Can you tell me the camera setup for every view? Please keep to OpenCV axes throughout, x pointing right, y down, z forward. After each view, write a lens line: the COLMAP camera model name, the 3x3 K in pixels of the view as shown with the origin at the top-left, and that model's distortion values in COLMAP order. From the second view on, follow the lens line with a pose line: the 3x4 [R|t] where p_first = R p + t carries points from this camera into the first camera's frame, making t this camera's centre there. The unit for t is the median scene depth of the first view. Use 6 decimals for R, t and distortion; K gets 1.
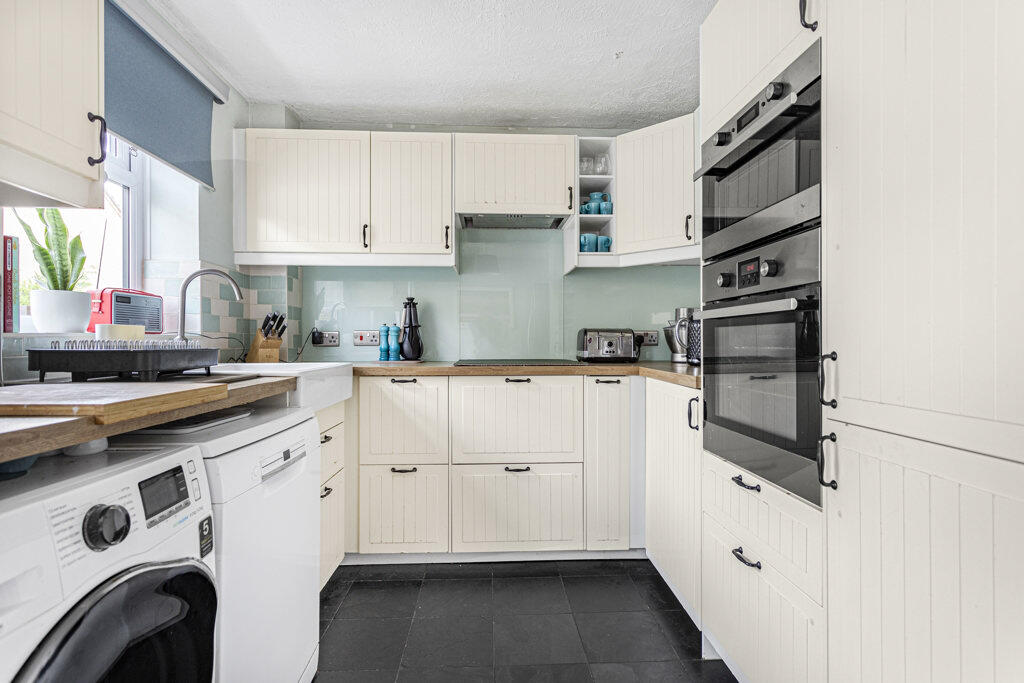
lens RADIAL K [[523.7, 0, 512.0], [0, 523.7, 341.5], [0, 0, 1]] dist [-0.002048, 0.000915]
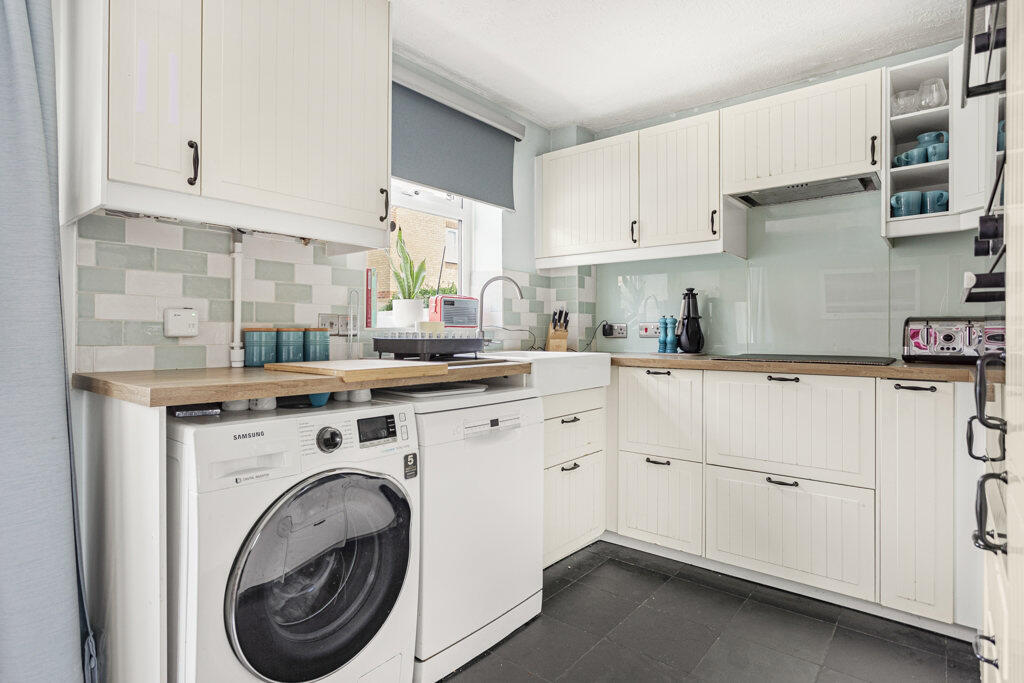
lens RADIAL K [[550.8, 0, 491.7], [0, 550.8, 329.4], [0, 0, 1]] dist [0.002755, 0.001090]
pose [[0.726888, -0.002878, -0.686750, 0.282514], [-0.001758, 0.999980, -0.006051, -0.001002], [0.686754, 0.005606, 0.726869, 0.012113]]
